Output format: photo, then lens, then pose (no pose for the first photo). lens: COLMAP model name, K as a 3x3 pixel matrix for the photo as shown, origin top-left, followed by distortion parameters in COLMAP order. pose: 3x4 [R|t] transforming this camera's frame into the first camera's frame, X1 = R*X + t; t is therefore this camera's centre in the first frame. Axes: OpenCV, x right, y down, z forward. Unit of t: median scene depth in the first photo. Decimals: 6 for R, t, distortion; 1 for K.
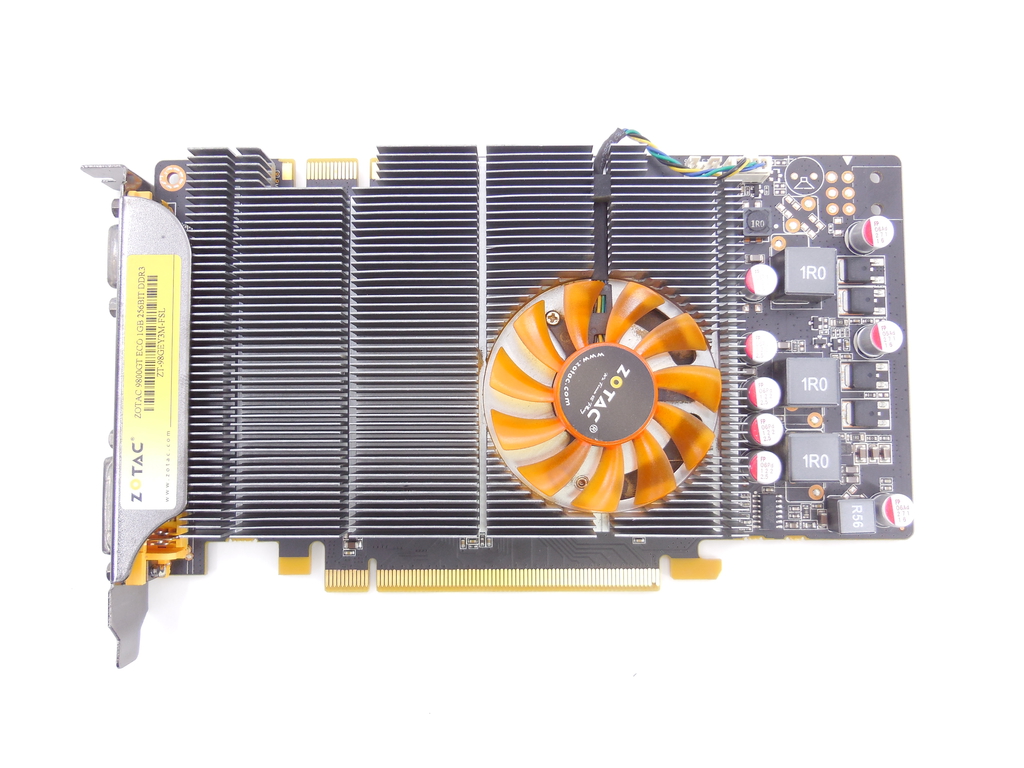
lens RADIAL K [[755.3, 0, 512.0], [0, 755.3, 384.0], [0, 0, 1]] dist [-0.001414, 0.003549]
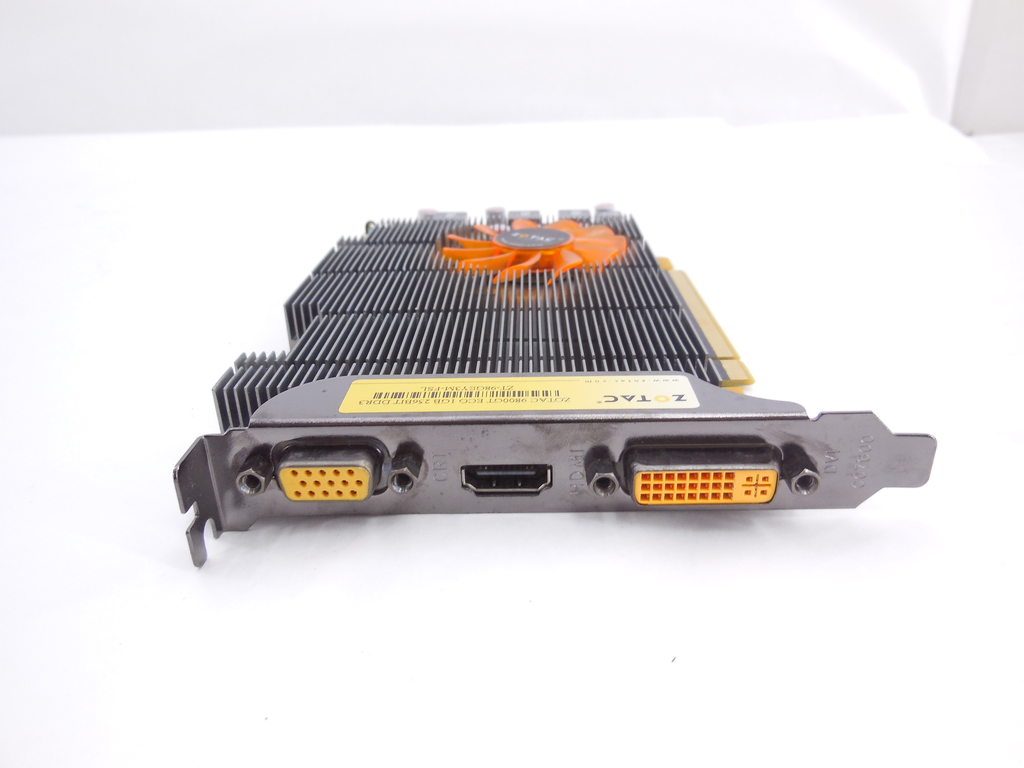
lens RADIAL K [[755.3, 0, 512.0], [0, 755.3, 384.0], [0, 0, 1]] dist [-0.001414, 0.003549]
pose [[0.017911, -0.423696, 0.905627, -1.136587], [0.999220, 0.039457, -0.001303, -0.009612], [-0.035181, 0.904945, 0.424072, 0.679137]]
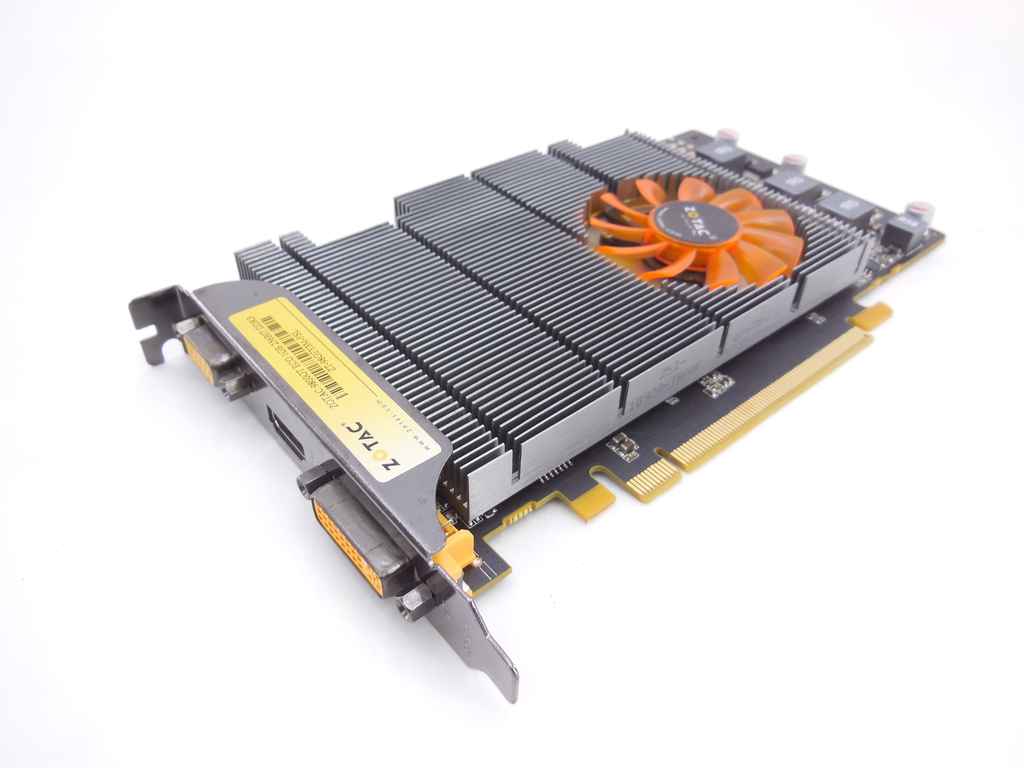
lens RADIAL K [[755.3, 0, 512.0], [0, 755.3, 384.0], [0, 0, 1]] dist [-0.001414, 0.003549]
pose [[0.768506, -0.399161, 0.500069, -0.734358], [0.636232, 0.559634, -0.531055, 0.565068], [-0.067879, 0.726279, 0.684041, 0.427466]]
